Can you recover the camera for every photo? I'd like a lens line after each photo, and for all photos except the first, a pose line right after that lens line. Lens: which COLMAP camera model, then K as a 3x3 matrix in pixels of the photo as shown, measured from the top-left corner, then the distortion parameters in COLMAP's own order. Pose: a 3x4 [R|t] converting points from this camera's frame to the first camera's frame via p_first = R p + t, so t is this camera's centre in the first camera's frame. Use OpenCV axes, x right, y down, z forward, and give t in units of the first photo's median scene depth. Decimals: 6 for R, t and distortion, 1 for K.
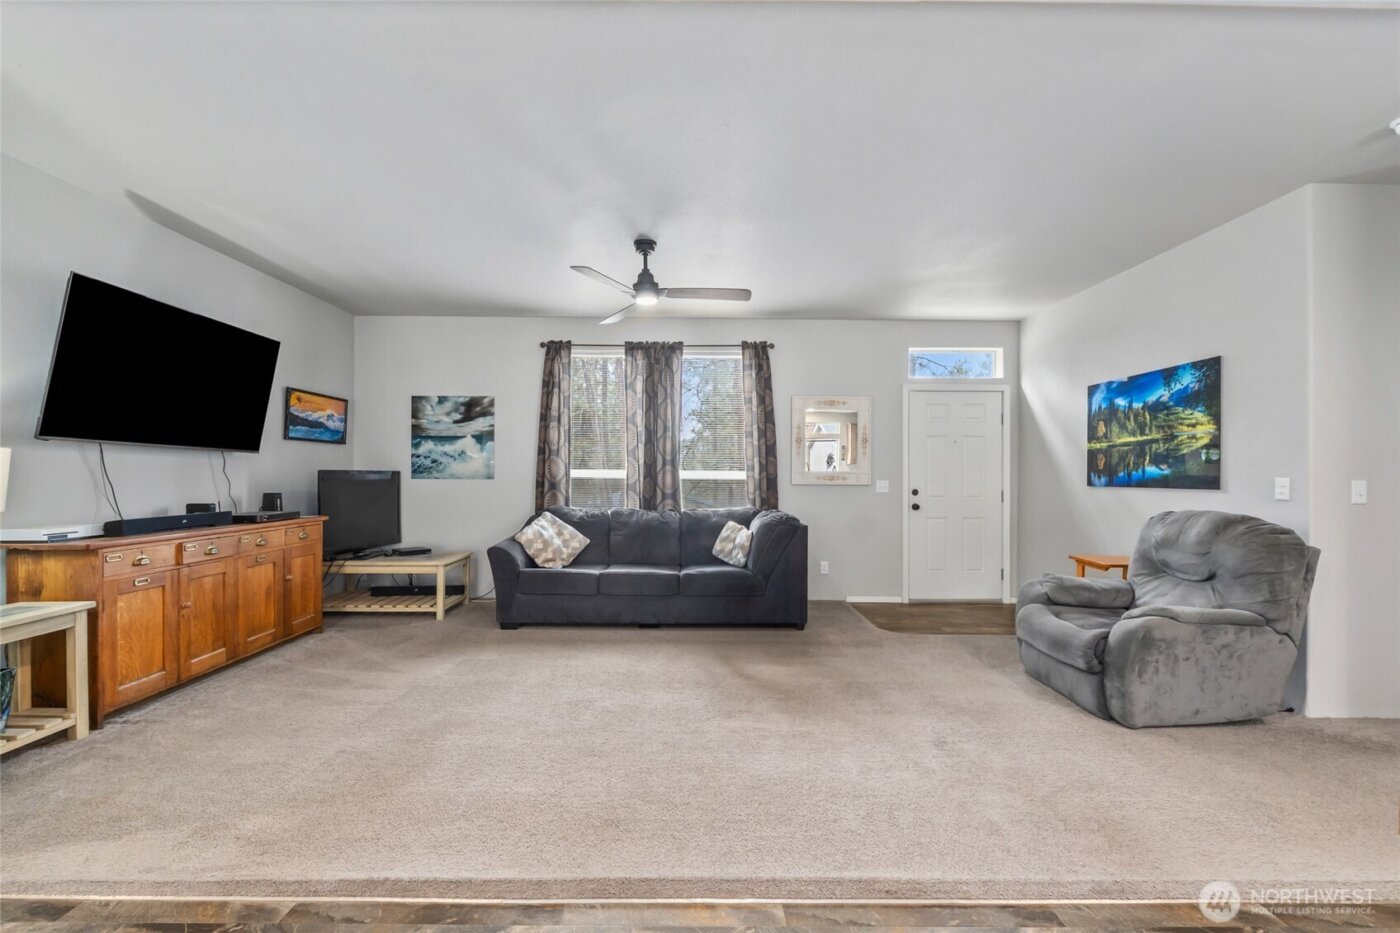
lens RADIAL K [[590.7, 0, 679.3], [0, 590.7, 469.6], [0, 0, 1]] dist [-0.010339, 0.001027]
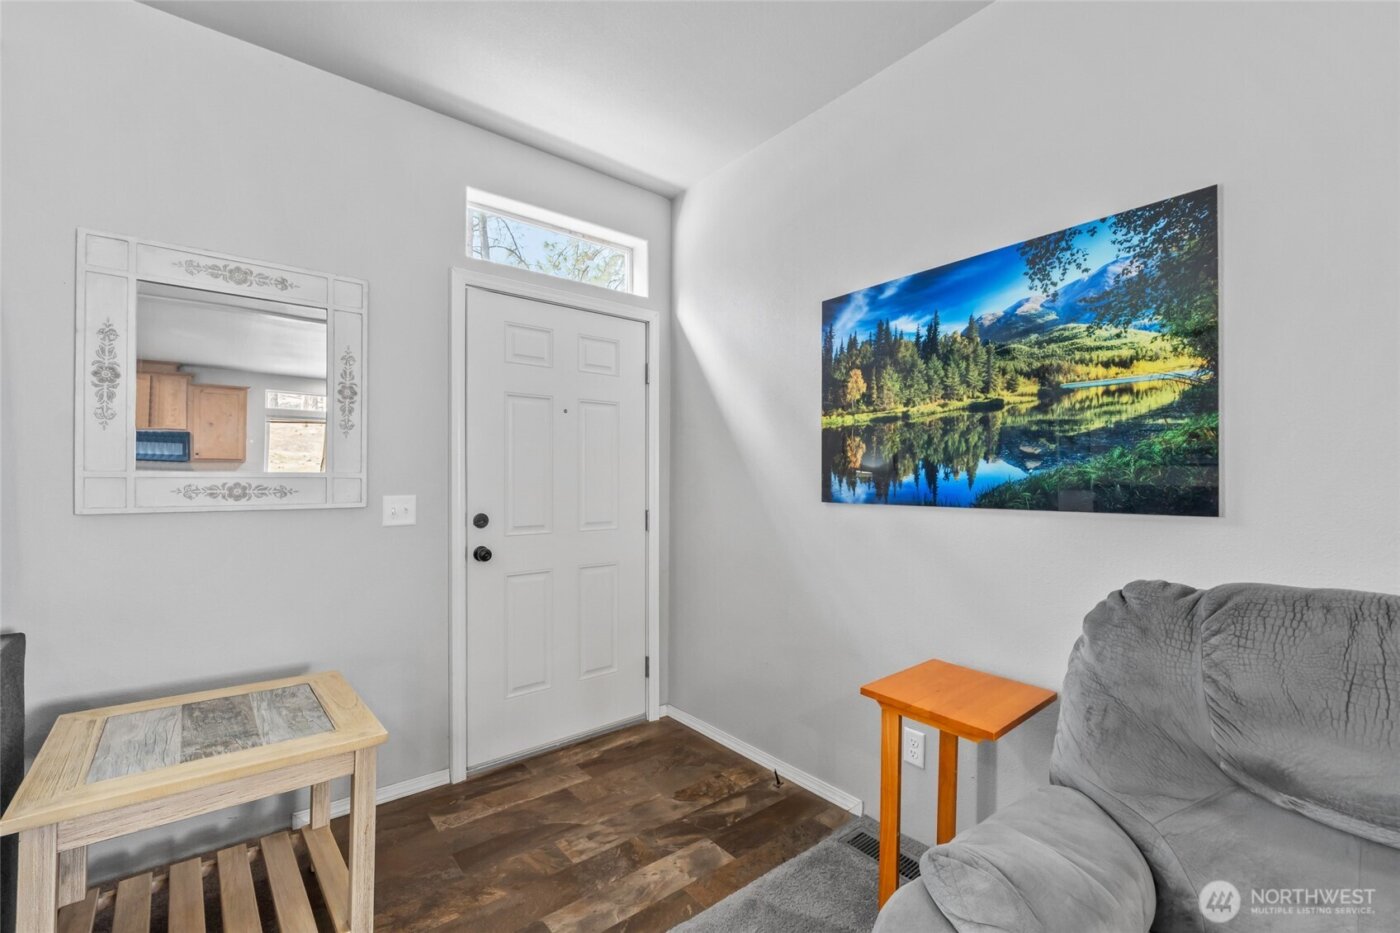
lens RADIAL K [[590.7, 0, 700.7], [0, 590.7, 479.0], [0, 0, 1]] dist [-0.010339, 0.001027]
pose [[0.759522, -0.004621, 0.650465, 0.311278], [-0.002883, 0.999941, 0.010470, 0.003639], [-0.650475, -0.009827, 0.759464, 0.732352]]
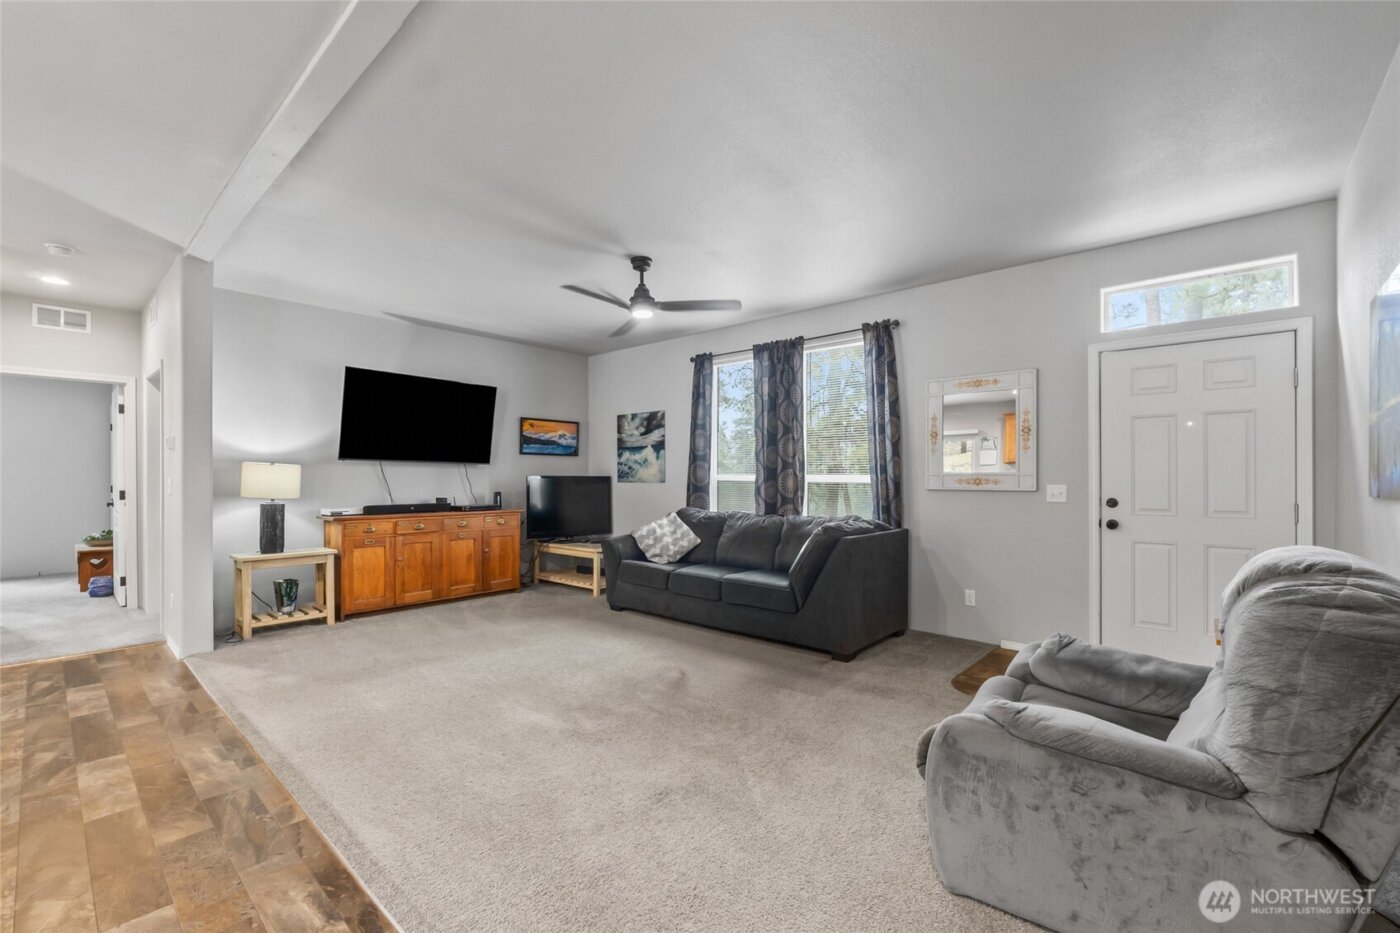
lens RADIAL K [[590.7, 0, 694.6], [0, 590.7, 468.0], [0, 0, 1]] dist [-0.010339, 0.001027]
pose [[0.744010, -0.016458, -0.667966, 0.641889], [0.009035, 0.999853, -0.014572, 0.006276], [0.668108, 0.004806, 0.744049, 0.241109]]
